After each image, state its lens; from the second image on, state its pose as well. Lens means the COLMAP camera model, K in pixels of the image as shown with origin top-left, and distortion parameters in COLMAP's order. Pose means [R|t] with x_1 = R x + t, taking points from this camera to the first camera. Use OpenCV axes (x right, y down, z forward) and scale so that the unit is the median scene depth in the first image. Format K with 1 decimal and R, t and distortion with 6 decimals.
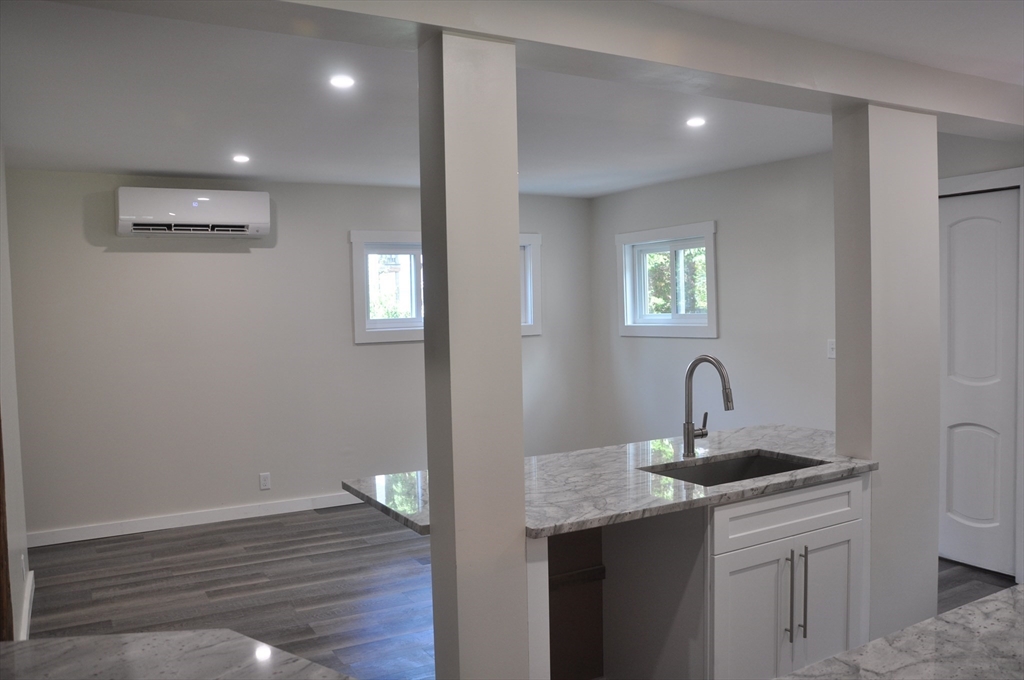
lens RADIAL K [[831.4, 0, 507.3], [0, 831.4, 341.3], [0, 0, 1]] dist [-0.089013, 0.019385]
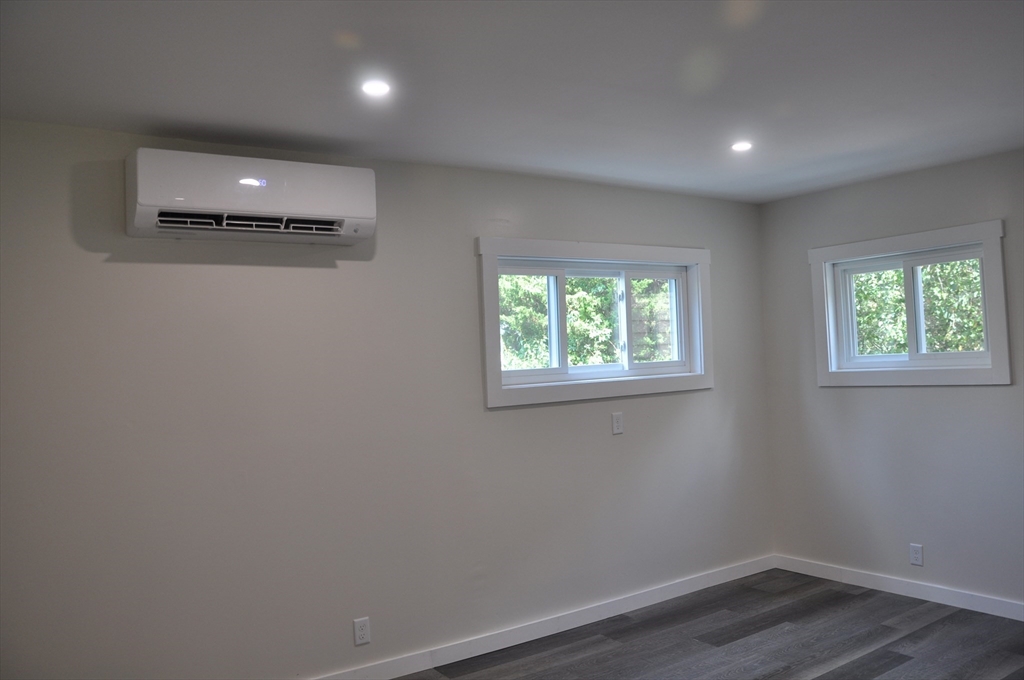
lens RADIAL K [[831.4, 0, 518.5], [0, 831.4, 349.8], [0, 0, 1]] dist [-0.089013, 0.019385]
pose [[0.994516, -0.019782, 0.102700, -0.237919], [0.025928, 0.997930, -0.058854, -0.003813], [-0.101323, 0.061194, 0.992970, 0.358094]]
